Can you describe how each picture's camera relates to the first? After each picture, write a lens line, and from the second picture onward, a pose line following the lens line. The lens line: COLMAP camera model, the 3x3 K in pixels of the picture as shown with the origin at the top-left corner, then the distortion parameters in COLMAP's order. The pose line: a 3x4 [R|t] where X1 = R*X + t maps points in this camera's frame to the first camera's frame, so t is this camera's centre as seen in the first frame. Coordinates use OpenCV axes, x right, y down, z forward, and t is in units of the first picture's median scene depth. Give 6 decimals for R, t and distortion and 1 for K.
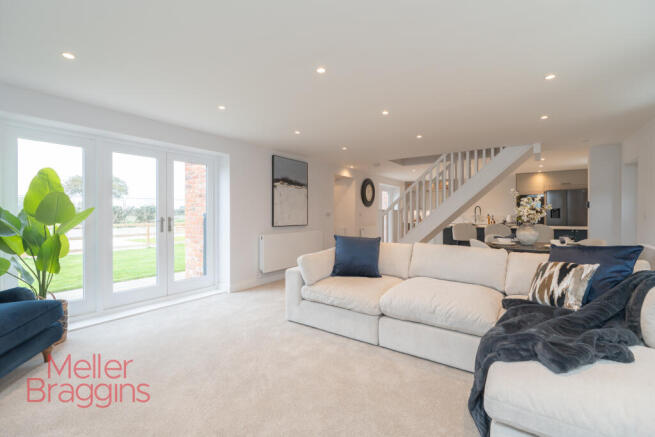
lens RADIAL K [[299.9, 0, 327.4], [0, 299.9, 214.4], [0, 0, 1]] dist [0.000861, 0.000006]
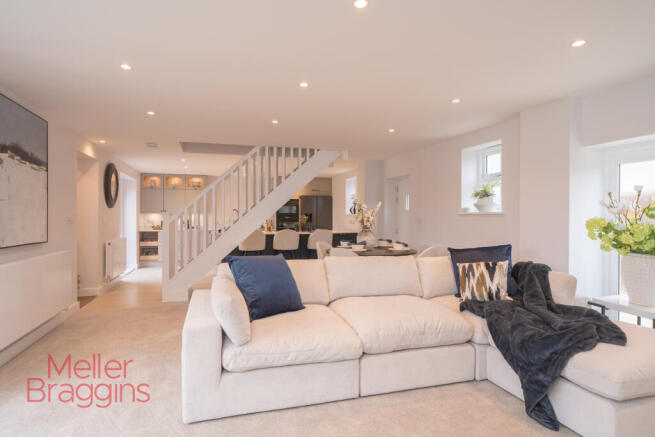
lens RADIAL K [[367.1, 0, 327.5], [0, 367.1, 218.5], [0, 0, 1]] dist [-0.000513, -0.000030]
pose [[0.608322, -0.000817, 0.793690, -0.342127], [-0.000410, 0.999999, 0.001344, -0.006910], [-0.793690, -0.001143, 0.608321, 0.281840]]
